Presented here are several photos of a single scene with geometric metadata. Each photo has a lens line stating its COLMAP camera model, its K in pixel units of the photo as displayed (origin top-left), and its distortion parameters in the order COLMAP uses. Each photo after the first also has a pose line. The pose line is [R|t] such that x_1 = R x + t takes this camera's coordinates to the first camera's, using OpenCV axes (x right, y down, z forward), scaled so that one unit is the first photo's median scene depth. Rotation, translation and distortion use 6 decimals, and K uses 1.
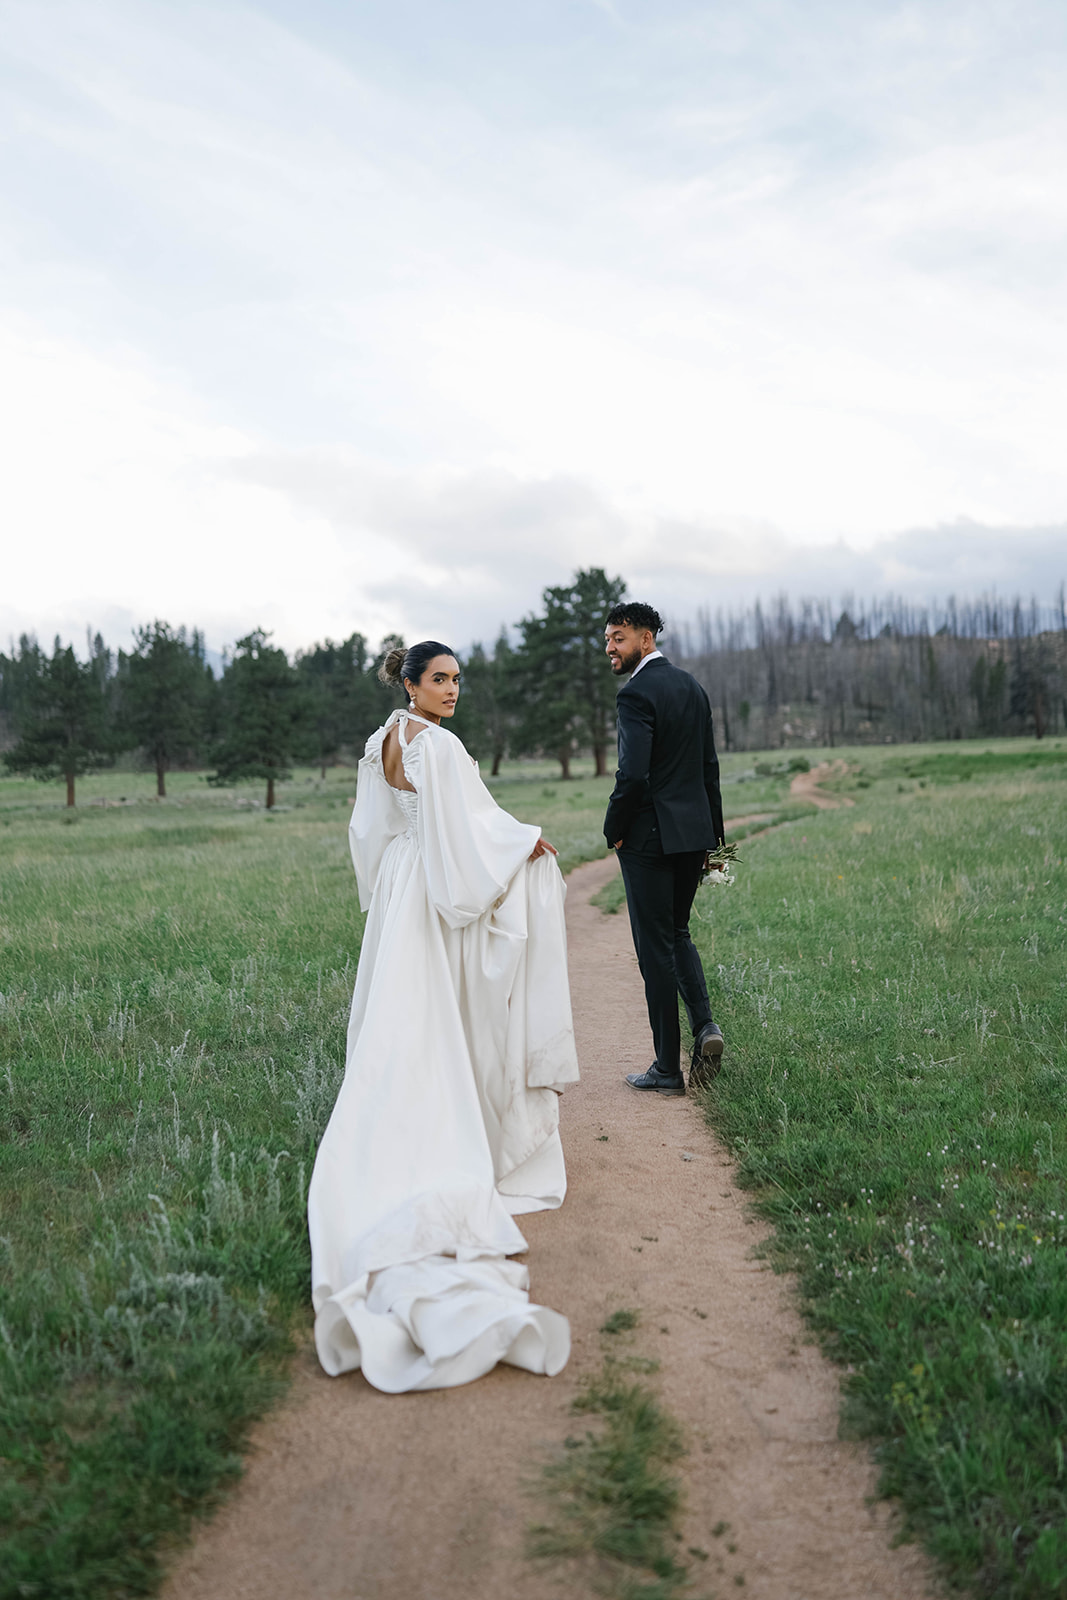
lens RADIAL K [[1670.5, 0, 533.5], [0, 1670.5, 800.0], [0, 0, 1]] dist [0.000604, 0.004910]
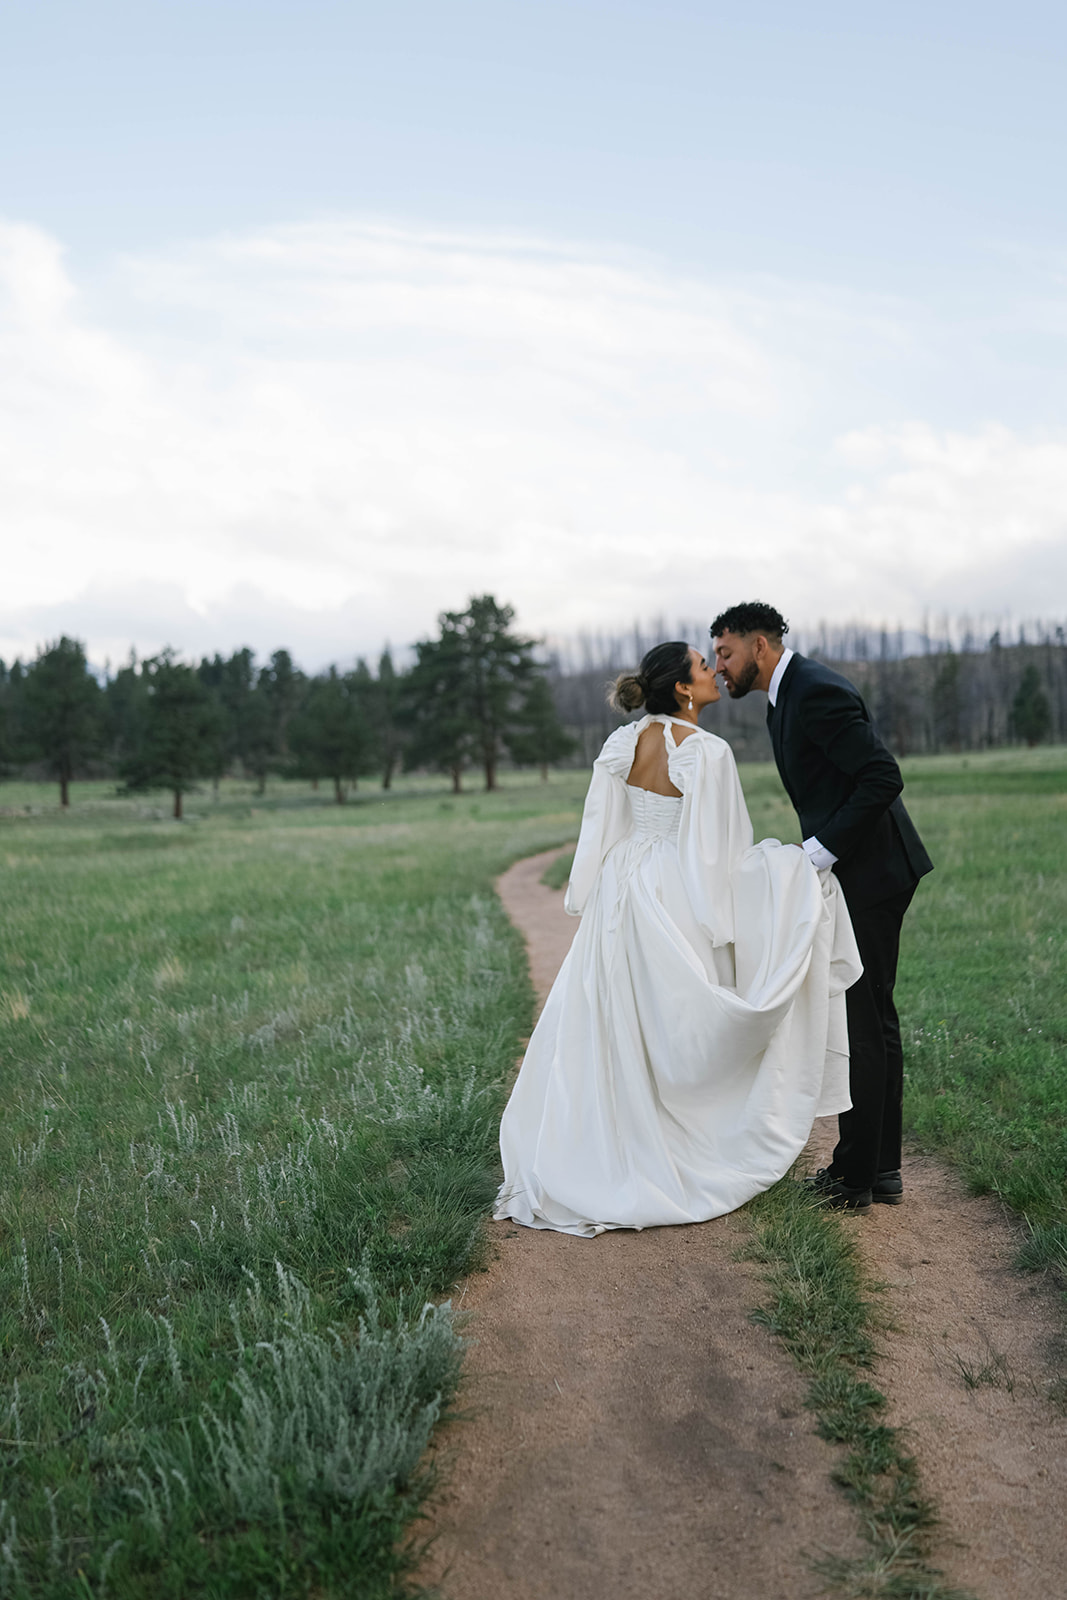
lens RADIAL K [[1670.5, 0, 533.5], [0, 1670.5, 800.0], [0, 0, 1]] dist [0.000604, 0.004910]
pose [[0.997280, 0.008979, 0.073152, -0.009418], [-0.008385, 0.999929, -0.008421, 0.000349], [-0.073222, 0.007784, 0.997285, -0.052299]]
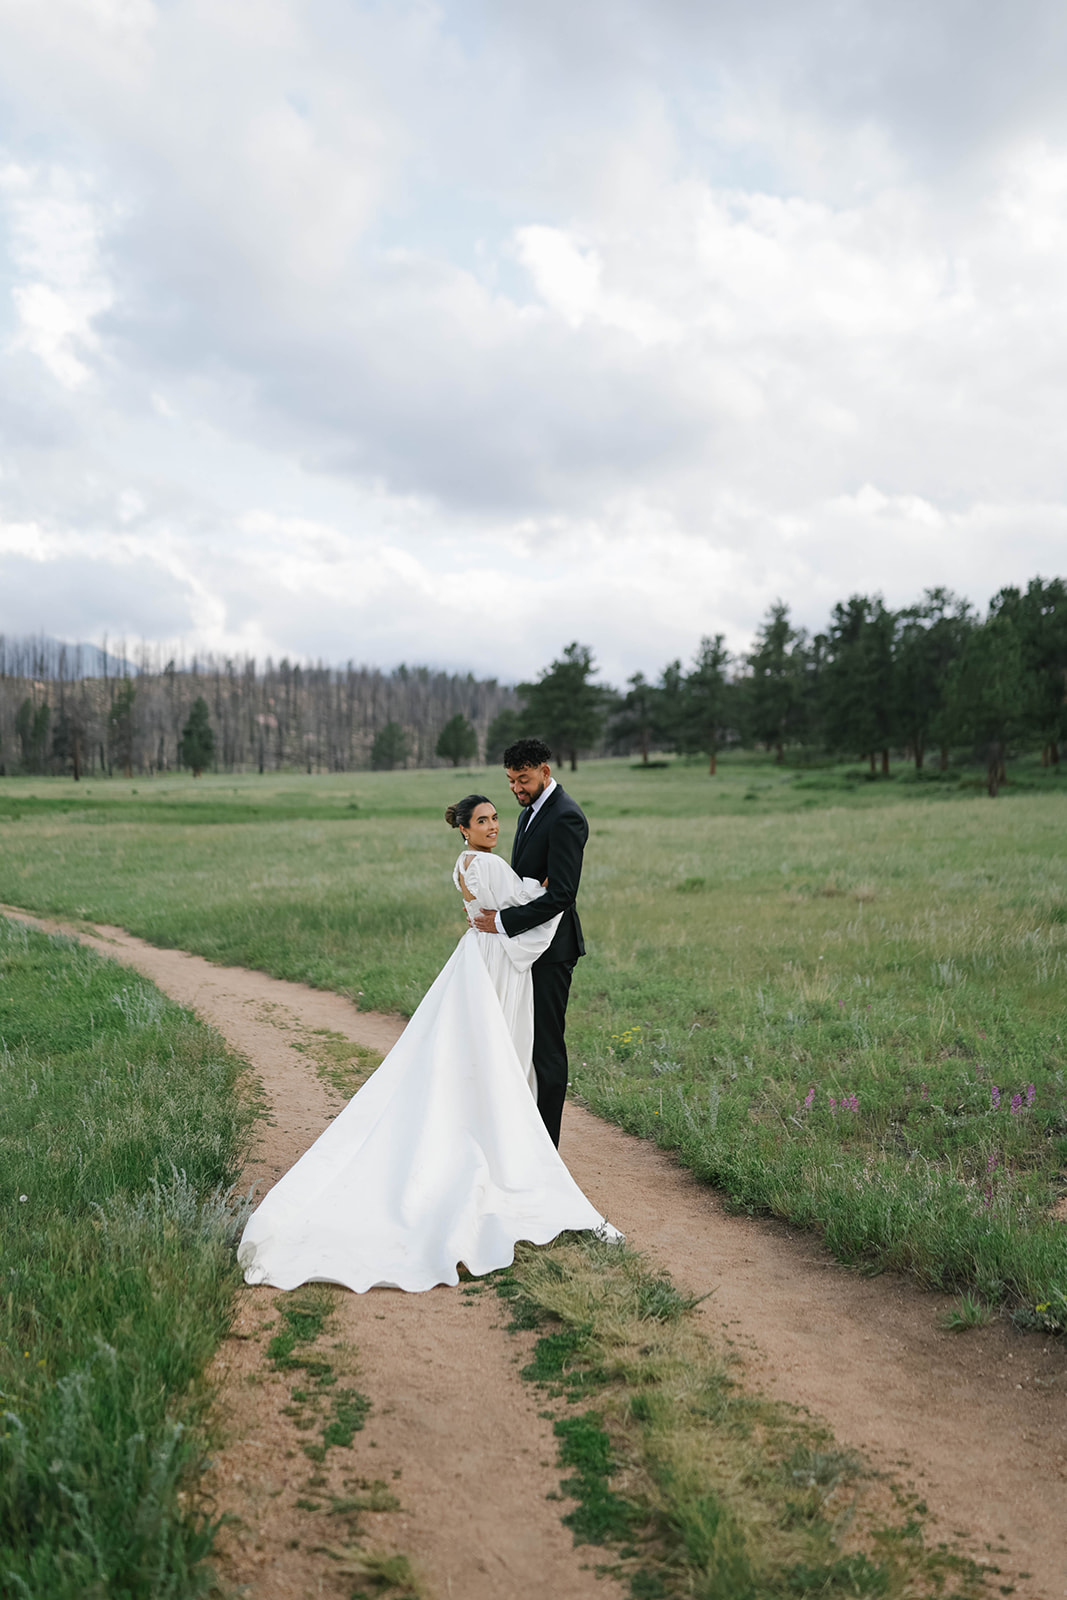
lens RADIAL K [[1734.8, 0, 533.5], [0, 1734.8, 800.0], [0, 0, 1]] dist [-0.028344, -0.006623]
pose [[0.851169, 0.046907, 0.522792, -0.057119], [-0.036800, 0.998881, -0.029708, -0.000817], [-0.523600, 0.006048, 0.851943, -0.199734]]
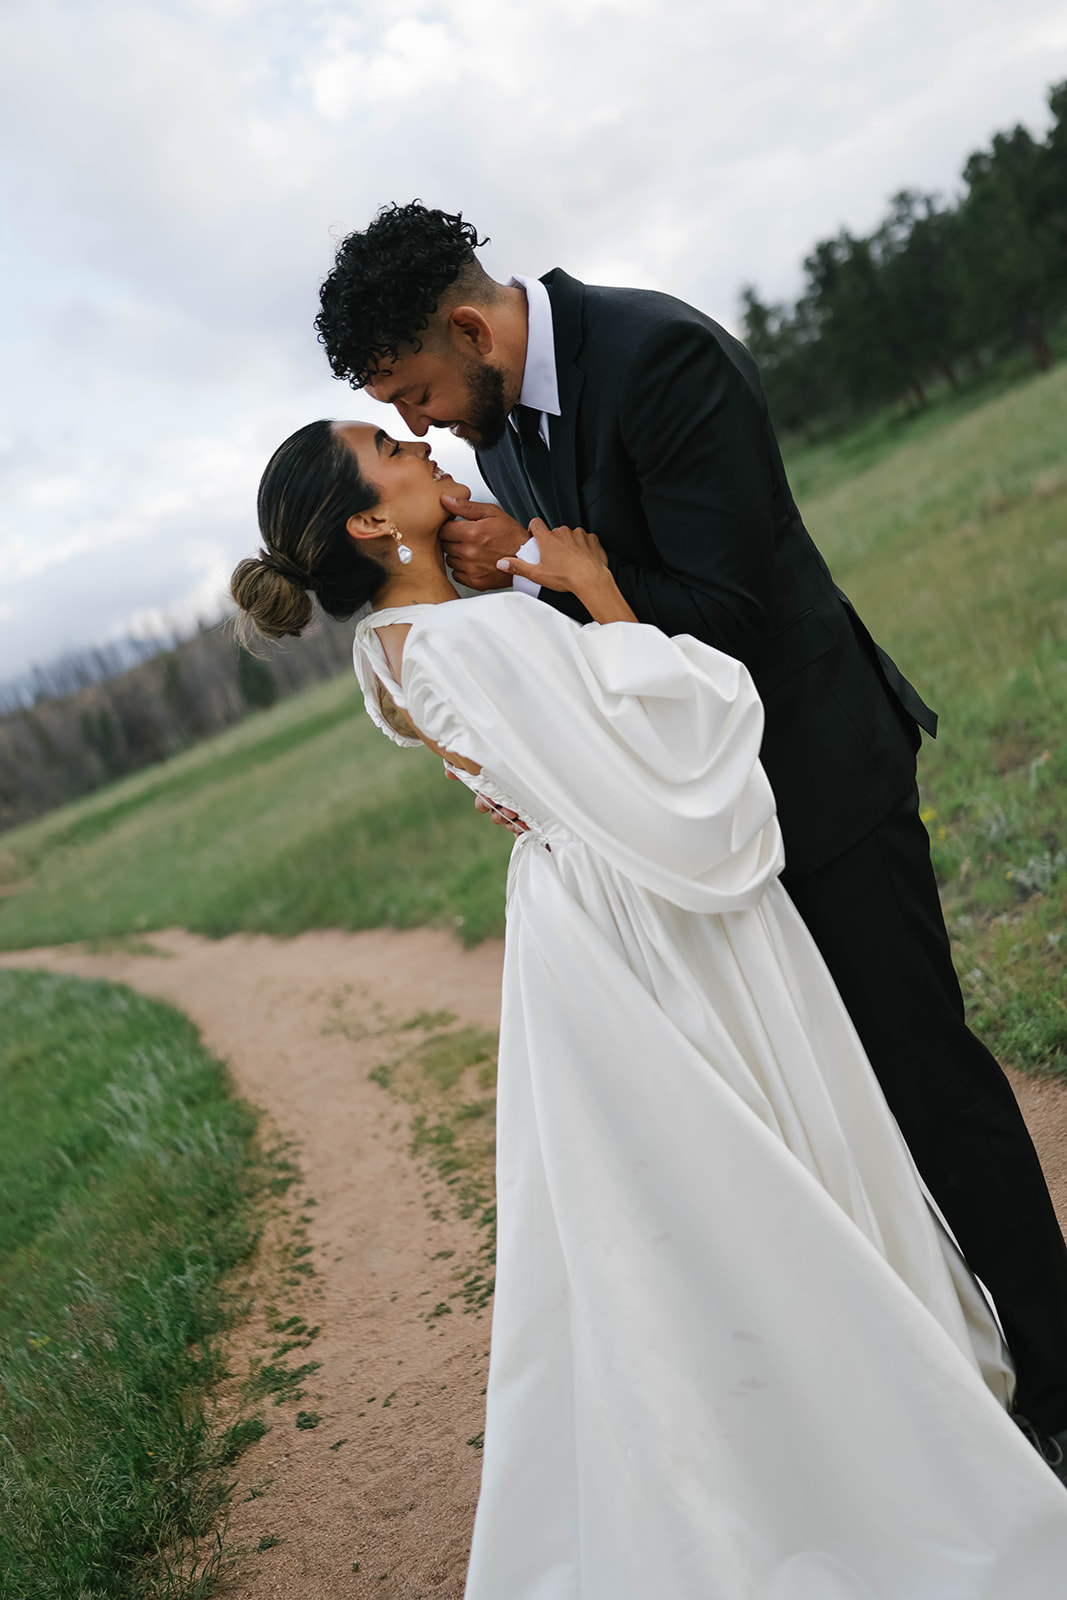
lens RADIAL K [[1734.8, 0, 533.5], [0, 1734.8, 800.0], [0, 0, 1]] dist [-0.028344, -0.006623]
pose [[0.811094, -0.367023, 0.455434, -0.035841], [0.379751, 0.922643, 0.067226, 0.000416], [-0.444877, 0.118425, 0.887728, -0.164214]]
